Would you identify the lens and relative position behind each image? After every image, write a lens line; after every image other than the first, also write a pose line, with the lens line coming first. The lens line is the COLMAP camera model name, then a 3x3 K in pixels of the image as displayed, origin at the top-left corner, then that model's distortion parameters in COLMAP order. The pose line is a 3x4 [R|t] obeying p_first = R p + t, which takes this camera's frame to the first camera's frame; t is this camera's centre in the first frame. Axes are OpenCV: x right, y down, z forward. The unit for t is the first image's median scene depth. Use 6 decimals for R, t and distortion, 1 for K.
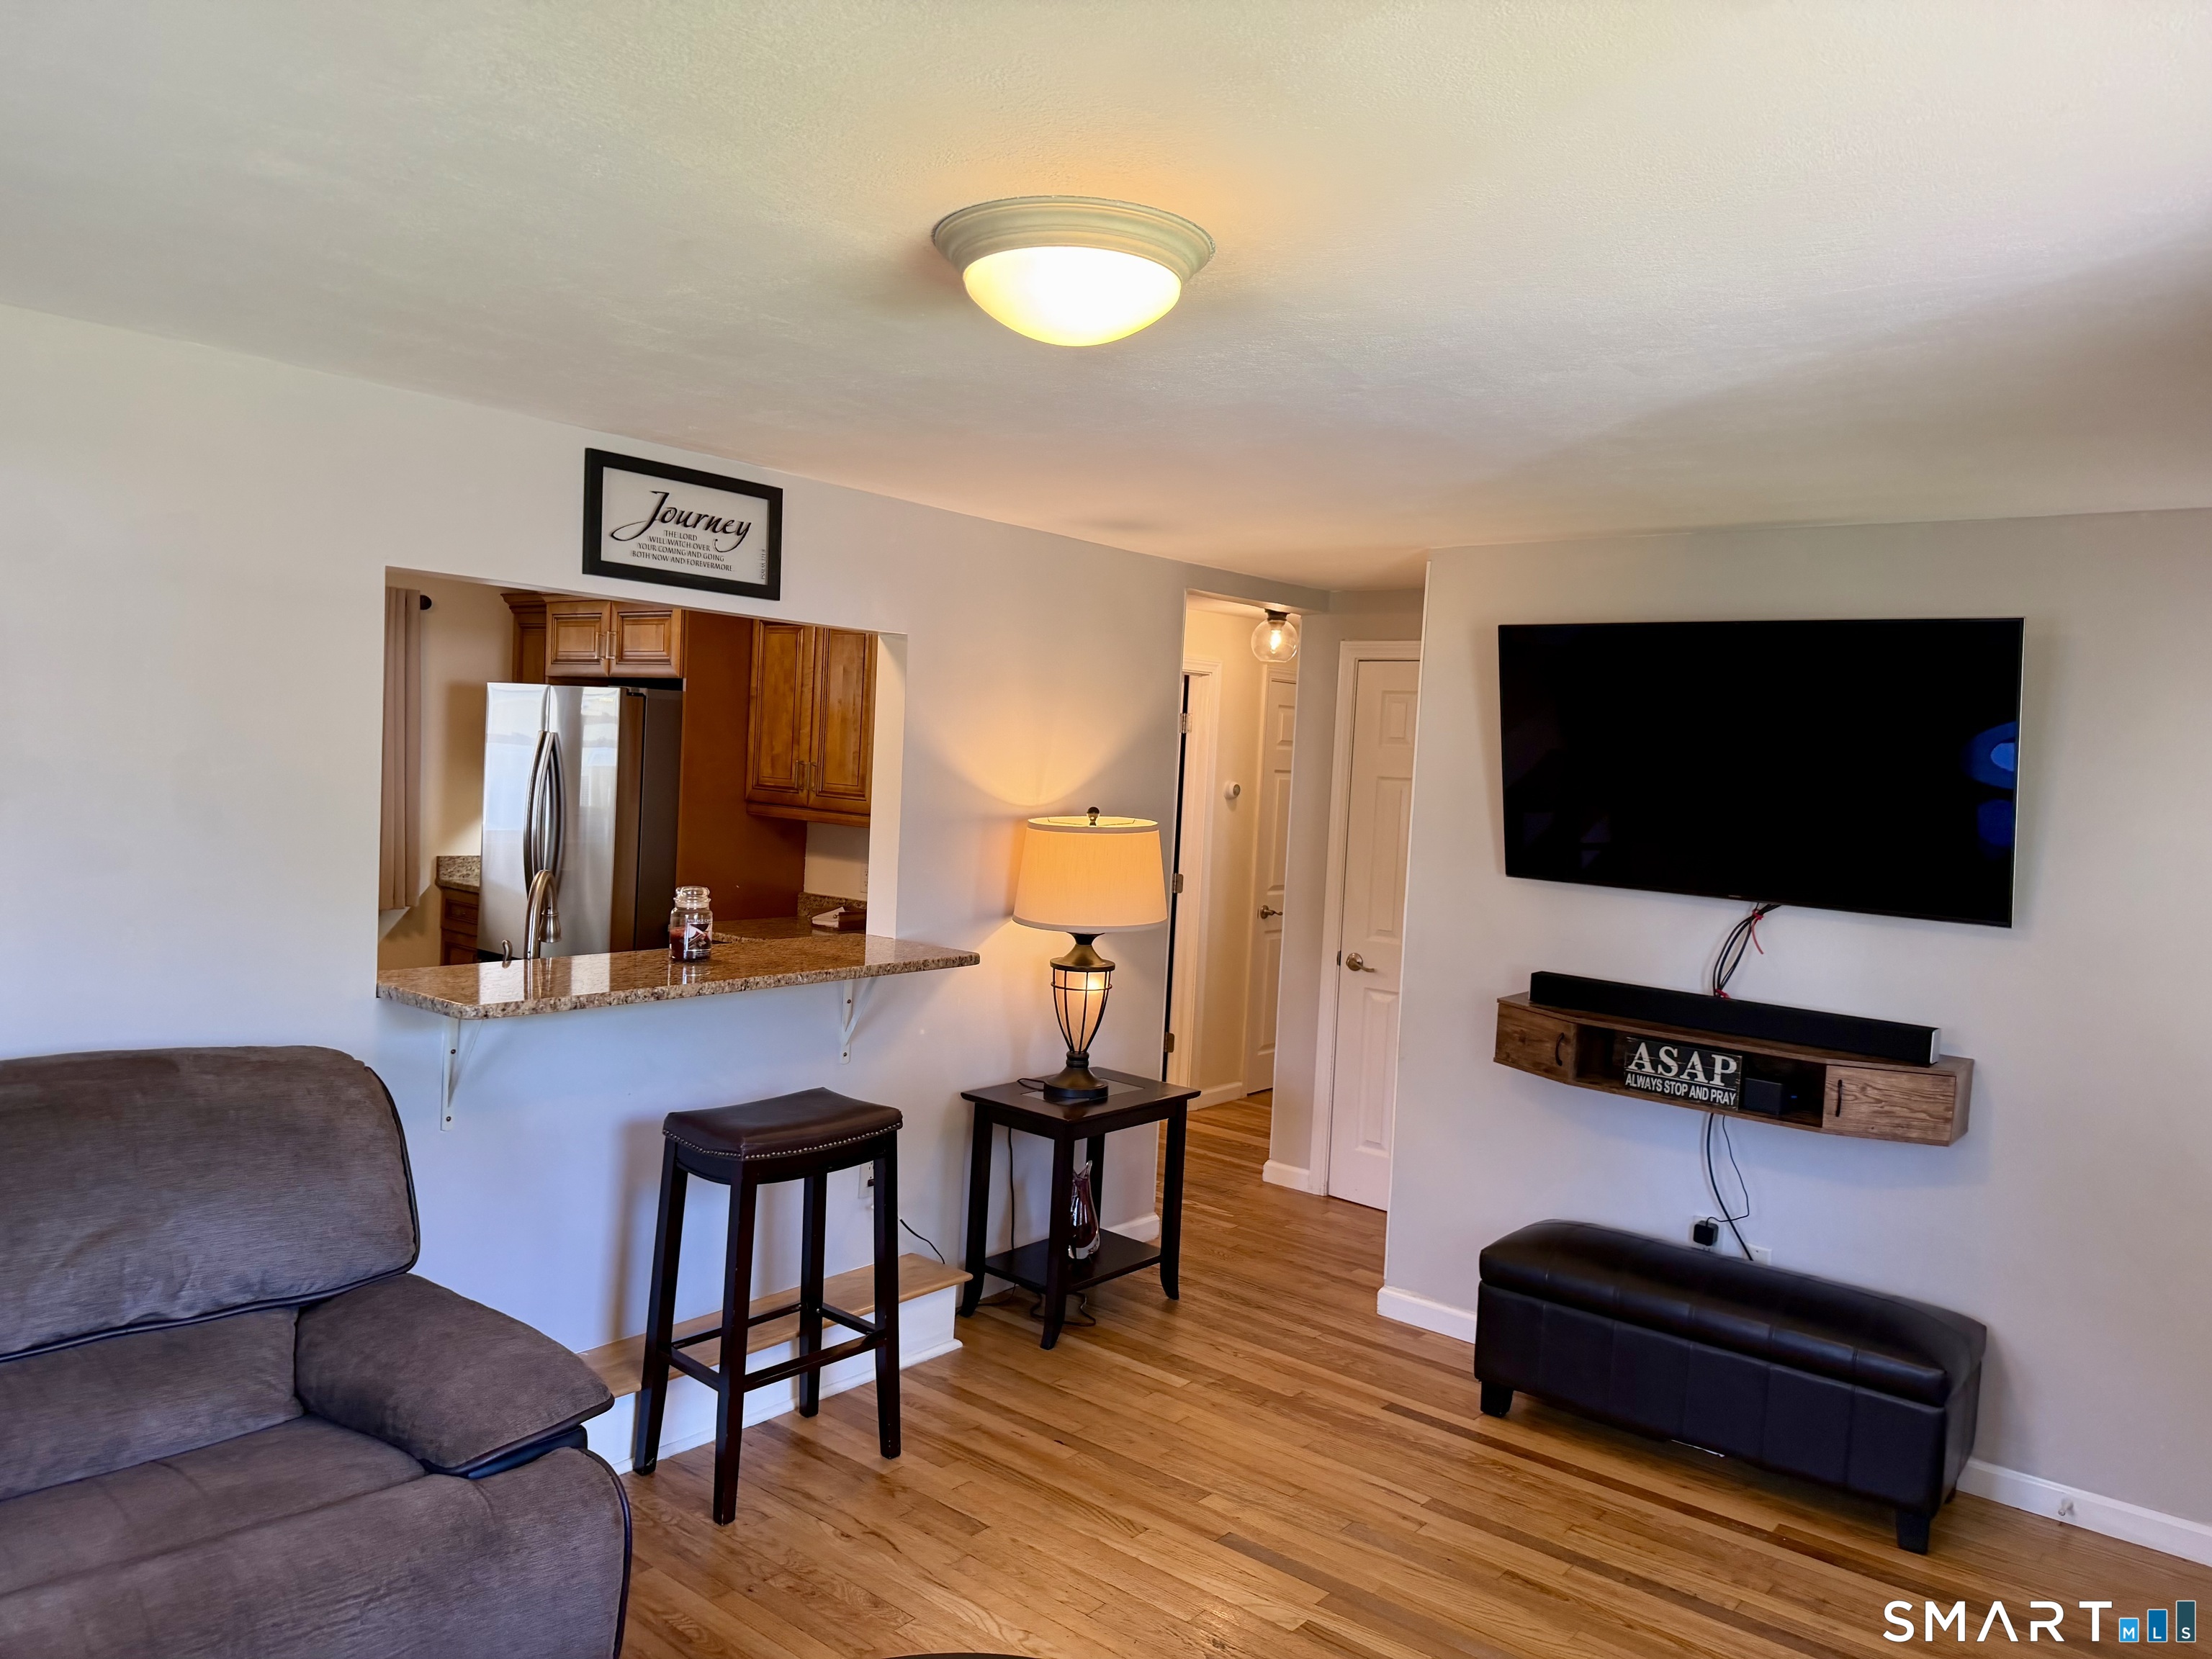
lens RADIAL K [[1540.4, 0, 1098.5], [0, 1540.4, 832.6], [0, 0, 1]] dist [0.045185, -0.055820]
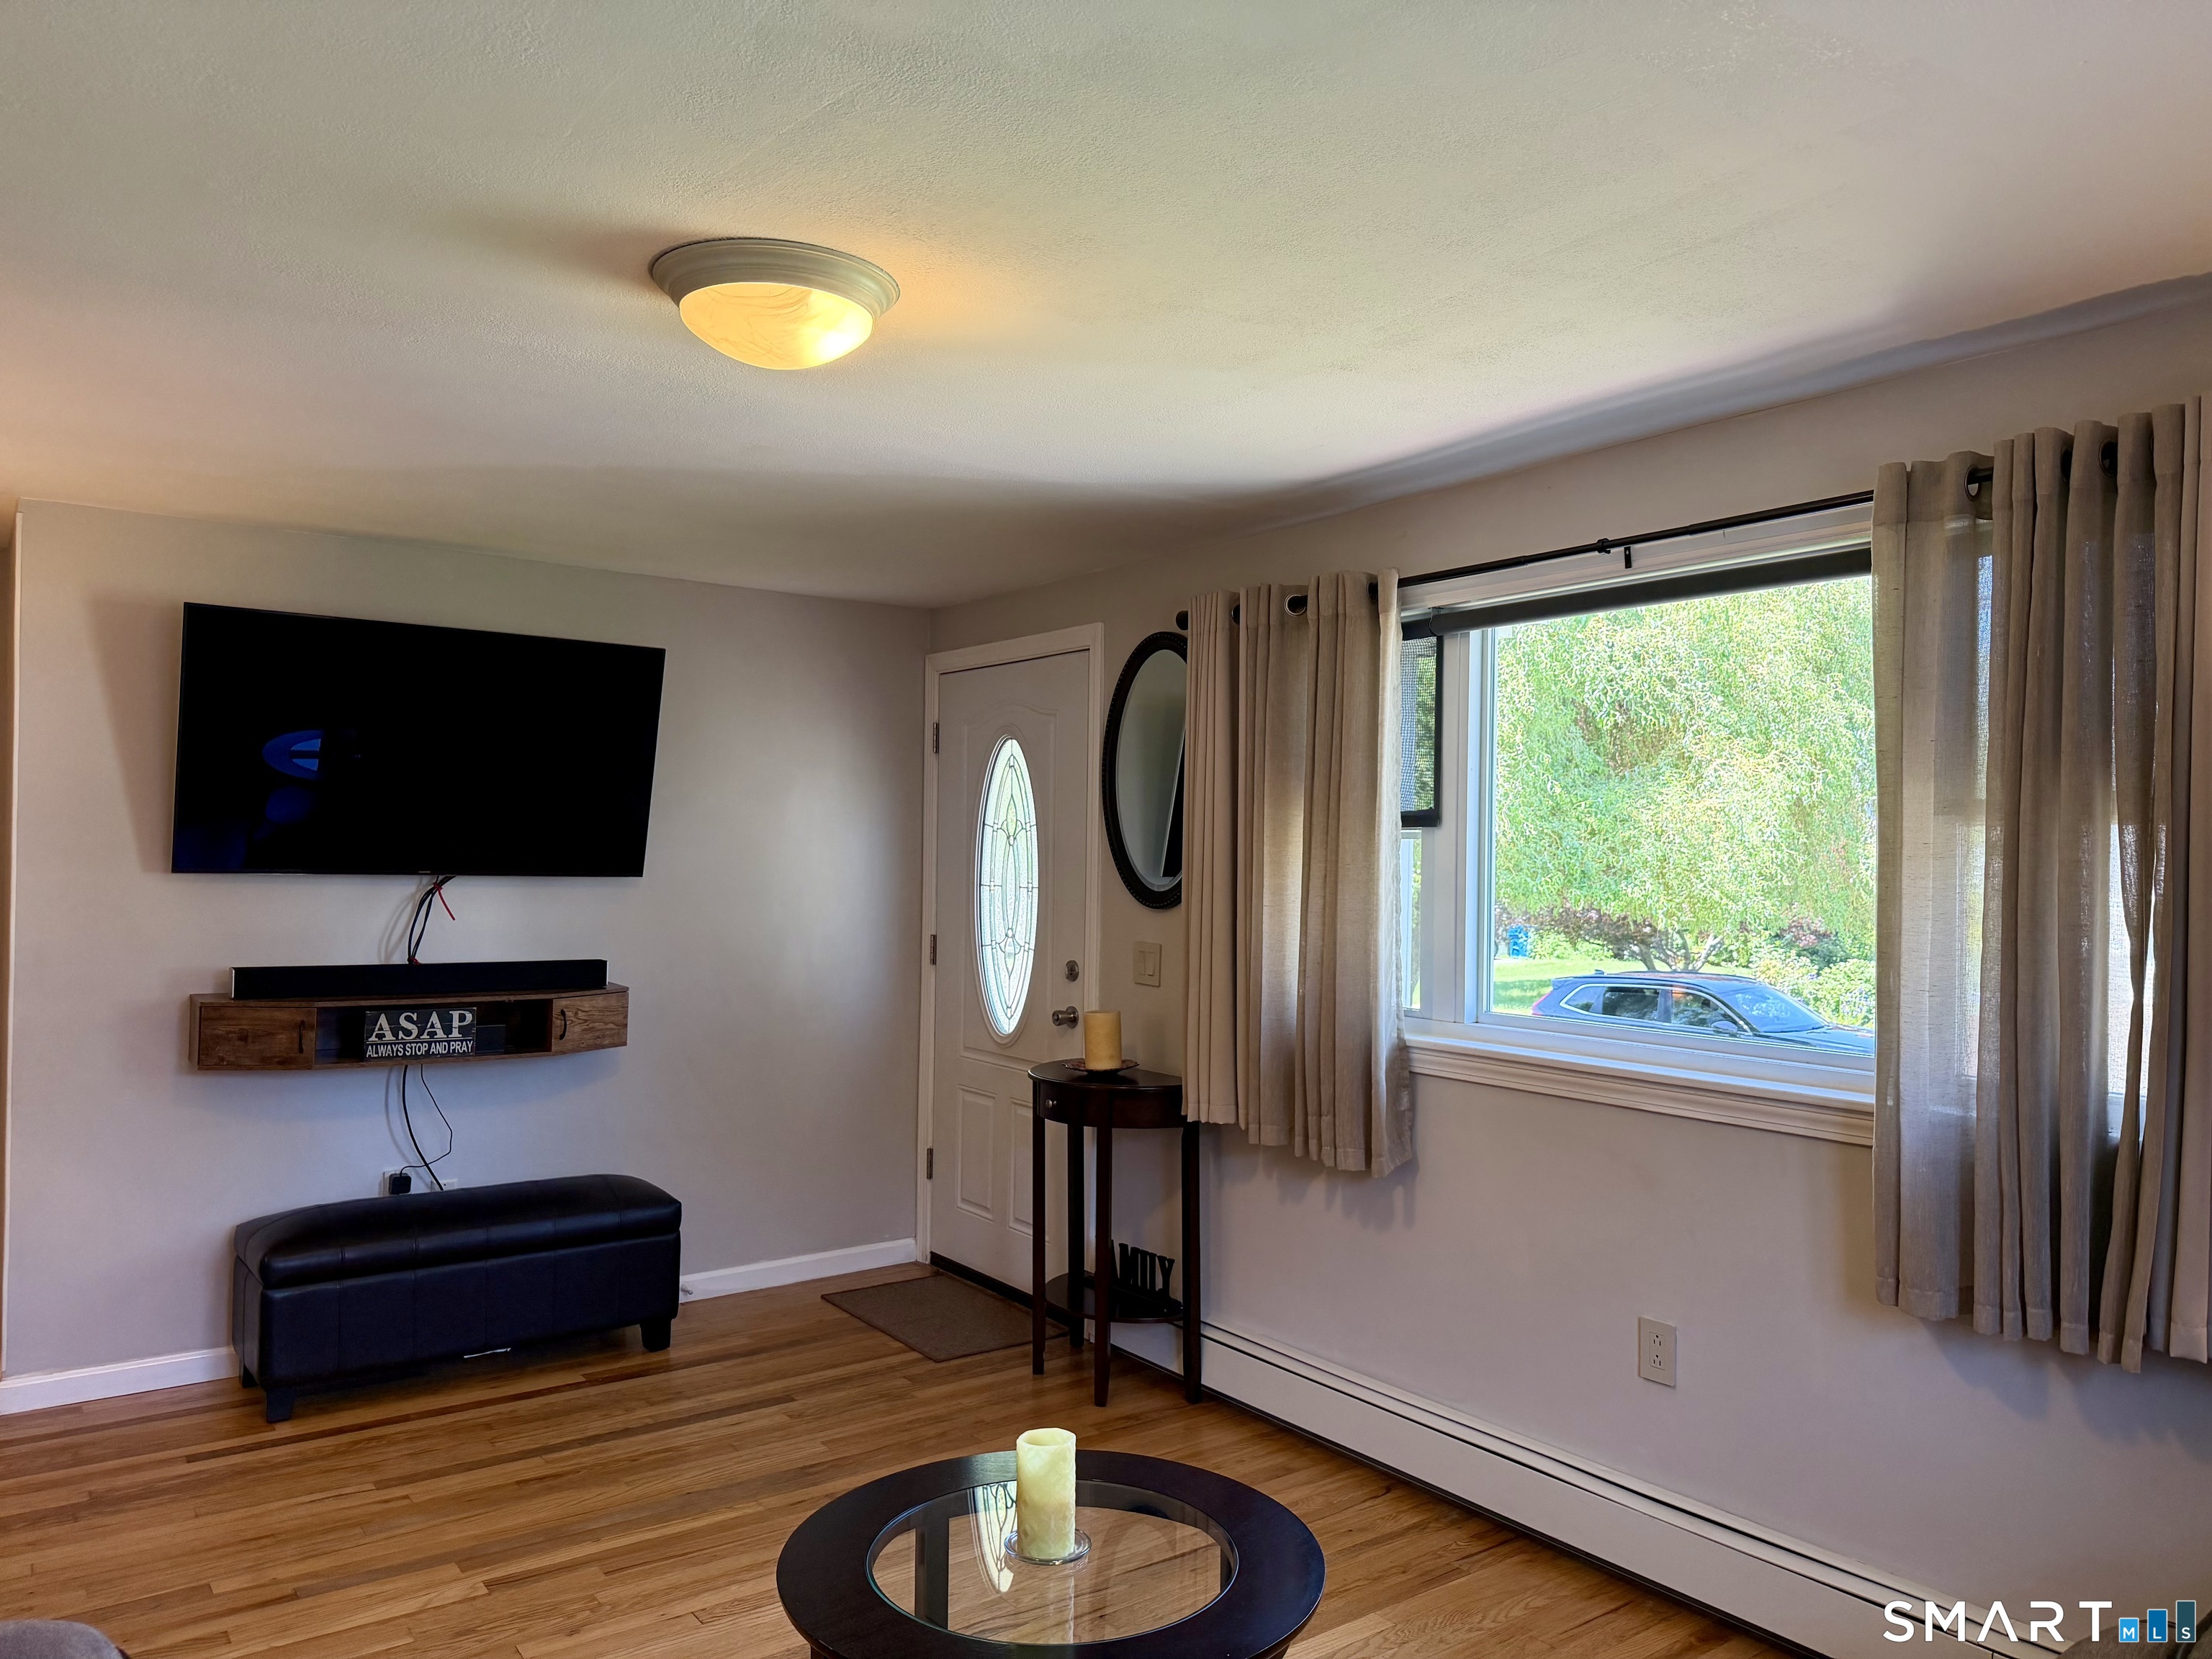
lens RADIAL K [[1540.4, 0, 1096.3], [0, 1540.4, 838.4], [0, 0, 1]] dist [0.045185, -0.055820]
pose [[0.268475, -0.044306, 0.962267, -0.548491], [0.046589, 0.998370, 0.032970, 0.003123], [-0.962159, 0.035980, 0.270102, 0.241304]]
